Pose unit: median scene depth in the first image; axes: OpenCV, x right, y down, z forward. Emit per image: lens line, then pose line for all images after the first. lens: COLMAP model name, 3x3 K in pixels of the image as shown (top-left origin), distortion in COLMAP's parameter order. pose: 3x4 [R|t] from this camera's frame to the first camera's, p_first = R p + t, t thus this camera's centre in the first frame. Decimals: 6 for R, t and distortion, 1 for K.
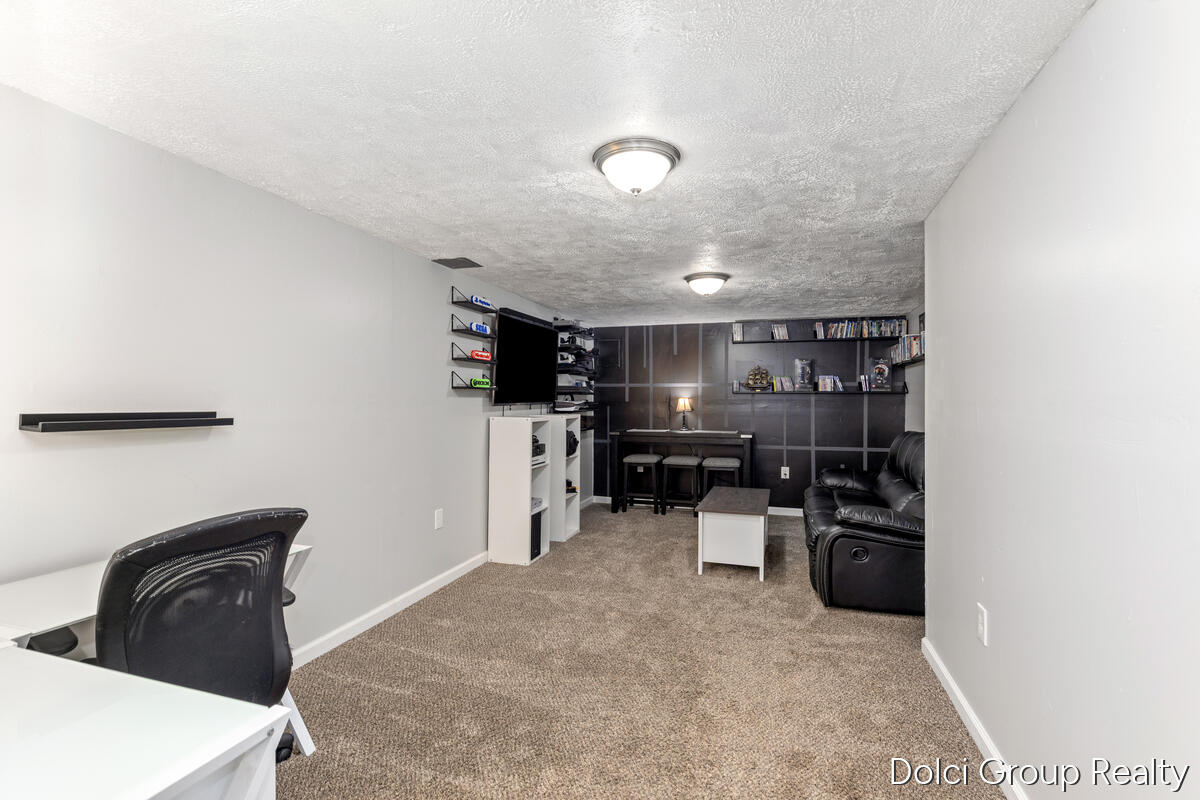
lens RADIAL K [[539.7, 0, 600.0], [0, 539.7, 400.0], [0, 0, 1]] dist [0.002025, 0.000146]
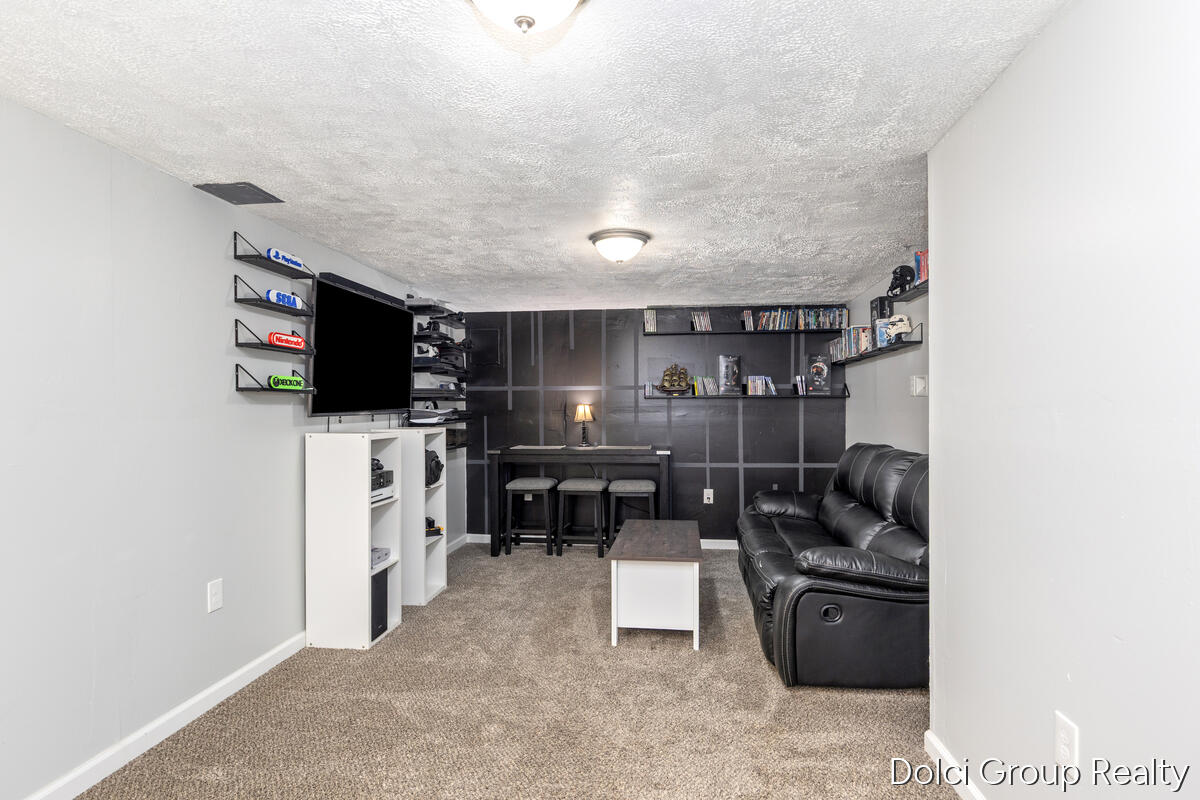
lens RADIAL K [[623.4, 0, 602.0], [0, 623.4, 422.7], [0, 0, 1]] dist [-0.003005, -0.000471]
pose [[0.980550, -0.011375, 0.195938, 0.005998], [0.006904, 0.999700, 0.023486, 0.001911], [-0.196146, -0.021677, 0.980335, 0.142700]]
